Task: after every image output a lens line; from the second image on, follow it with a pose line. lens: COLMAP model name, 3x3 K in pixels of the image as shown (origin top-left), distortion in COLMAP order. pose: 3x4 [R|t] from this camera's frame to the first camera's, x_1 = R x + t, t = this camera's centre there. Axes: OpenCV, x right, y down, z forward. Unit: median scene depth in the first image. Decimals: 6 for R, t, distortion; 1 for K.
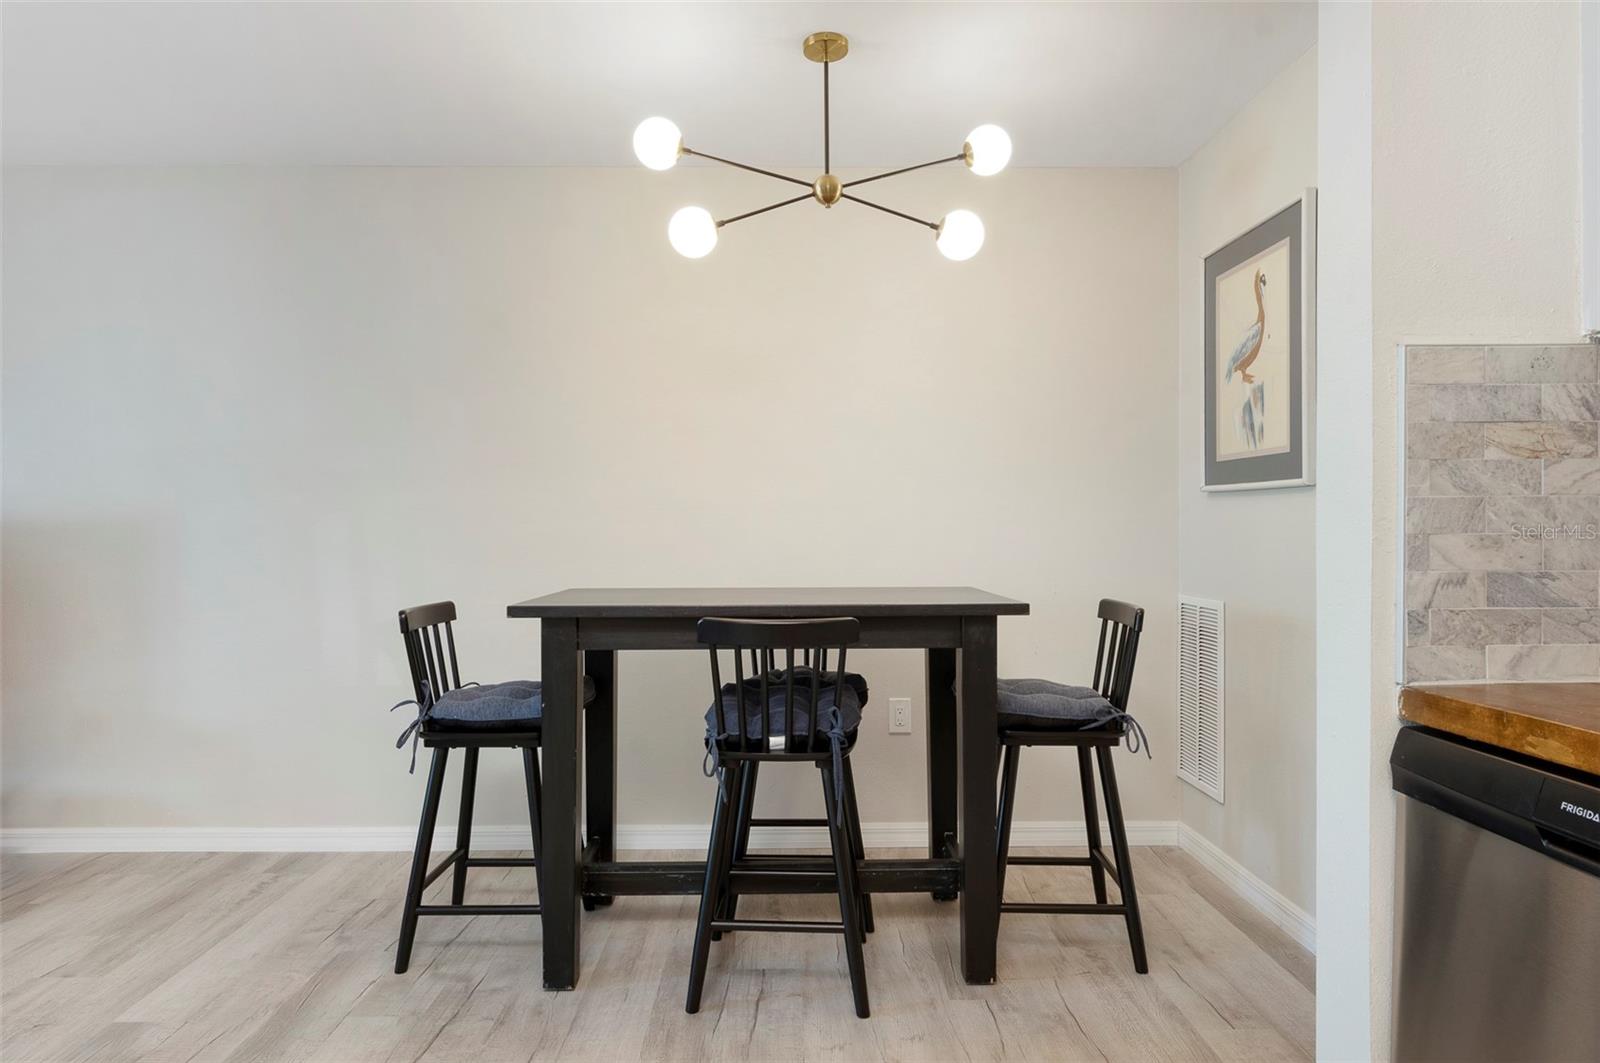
lens RADIAL K [[982.5, 0, 800.0], [0, 982.5, 531.5], [0, 0, 1]] dist [-0.000936, -0.000200]
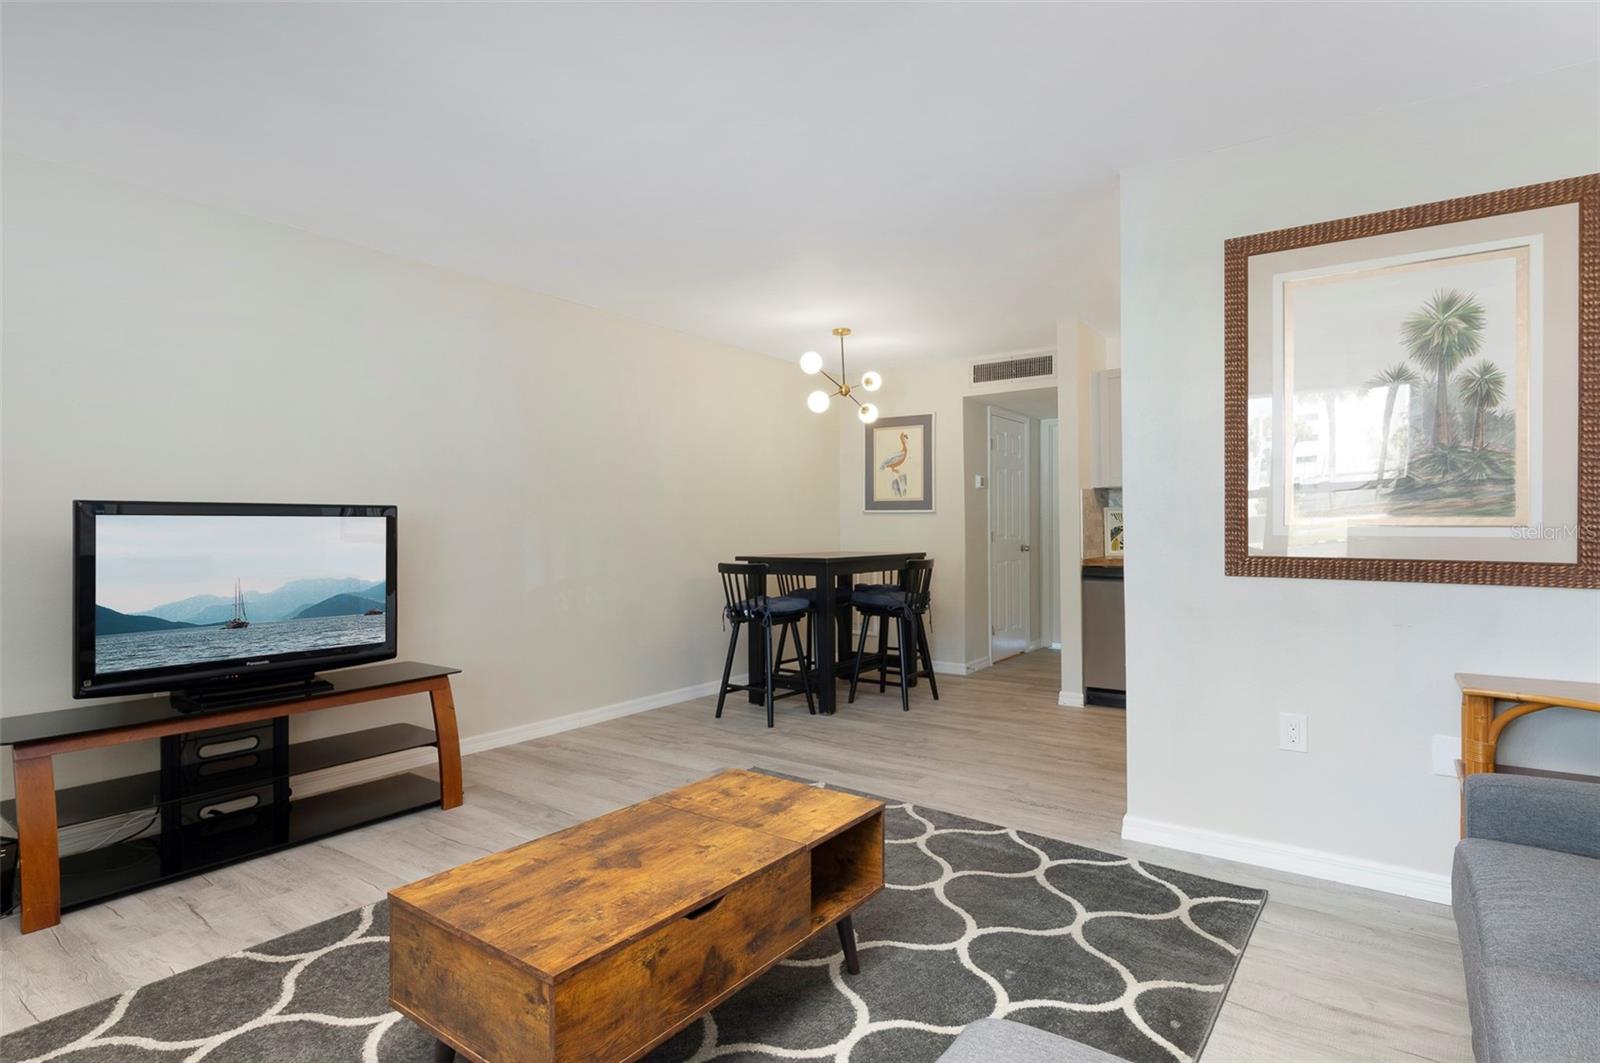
lens RADIAL K [[837.1, 0, 800.0], [0, 837.1, 531.5], [0, 0, 1]] dist [0.000503, -0.000006]
pose [[0.593375, -0.005426, 0.804908, -1.637369], [0.009412, 0.999956, -0.000198, 0.006756], [-0.804871, 0.007694, 0.593400, -0.146643]]
